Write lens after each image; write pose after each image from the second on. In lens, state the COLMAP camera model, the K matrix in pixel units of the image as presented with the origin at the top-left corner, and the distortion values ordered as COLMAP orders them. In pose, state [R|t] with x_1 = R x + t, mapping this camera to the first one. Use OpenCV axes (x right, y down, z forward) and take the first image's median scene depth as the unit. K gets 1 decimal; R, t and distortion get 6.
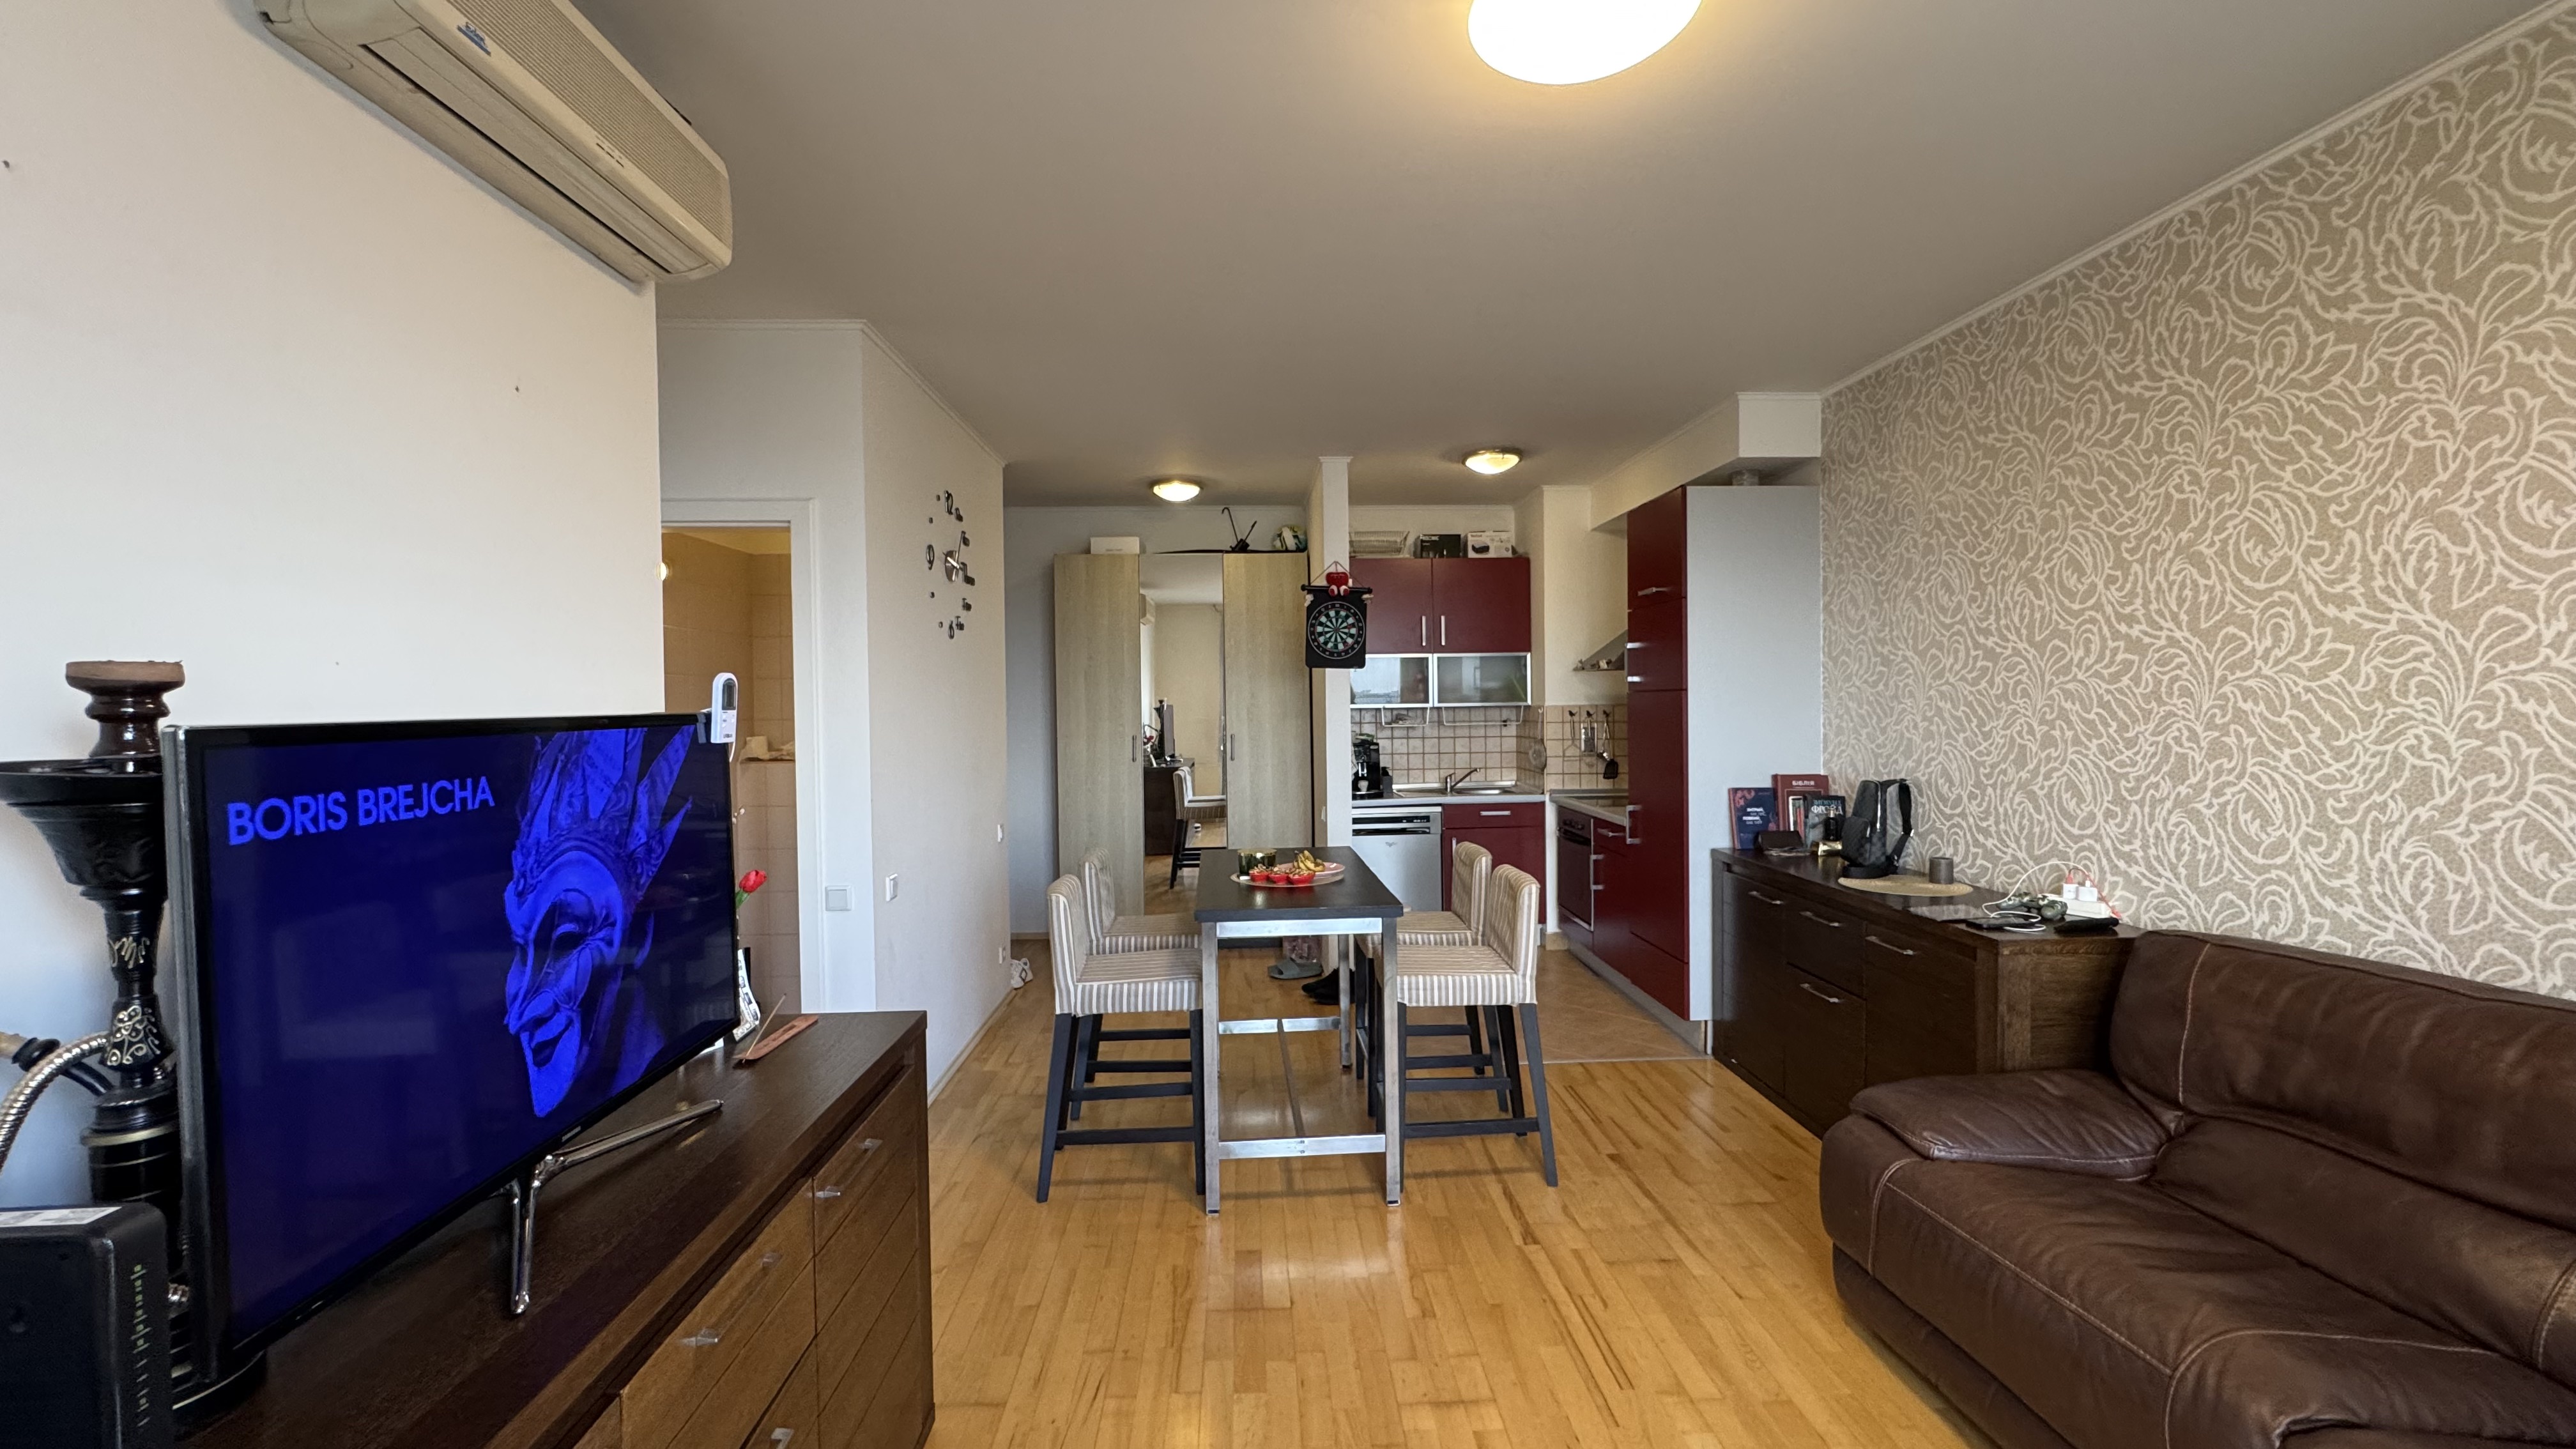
lens RADIAL K [[1023.1, 0, 1290.5], [0, 1023.1, 731.0], [0, 0, 1]] dist [-0.000103, 0.000100]
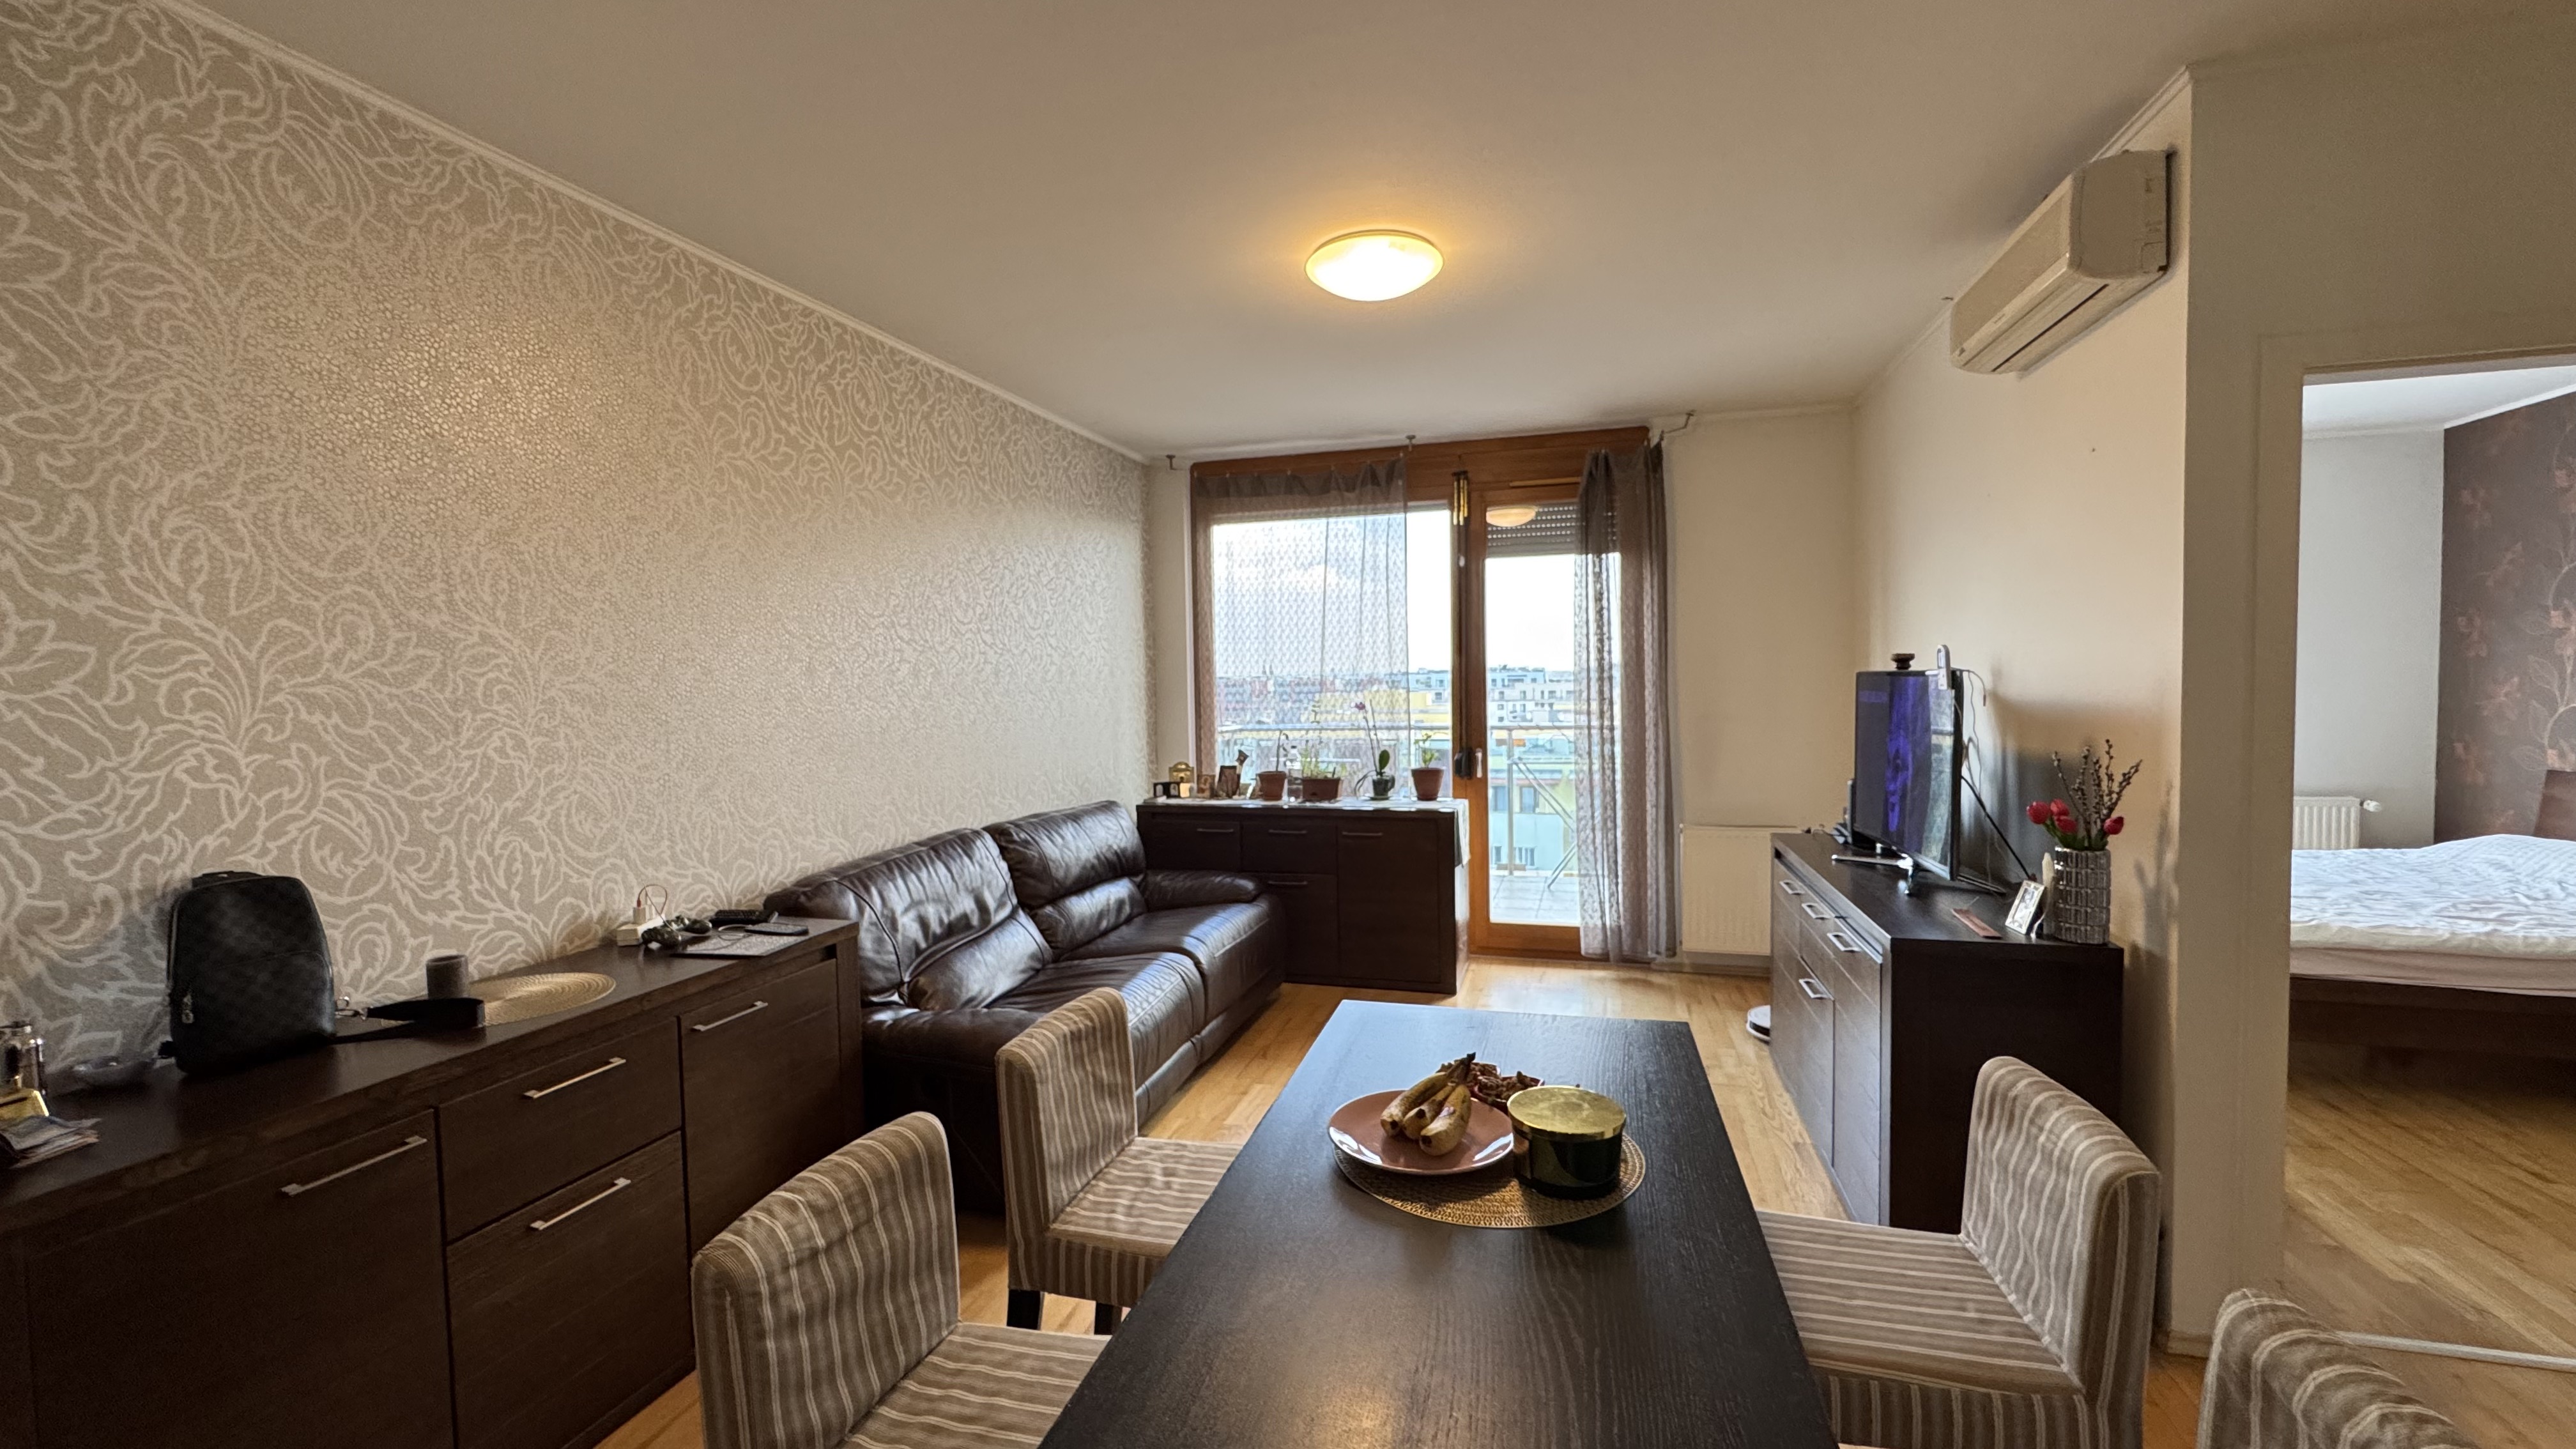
lens RADIAL K [[1023.1, 0, 1288.8], [0, 1023.1, 727.4], [0, 0, 1]] dist [-0.000103, 0.000100]
pose [[-0.943192, 0.014505, 0.331932, -0.071318], [0.040174, 0.996695, 0.070600, -0.044503], [-0.329811, 0.079924, -0.940658, 1.539278]]
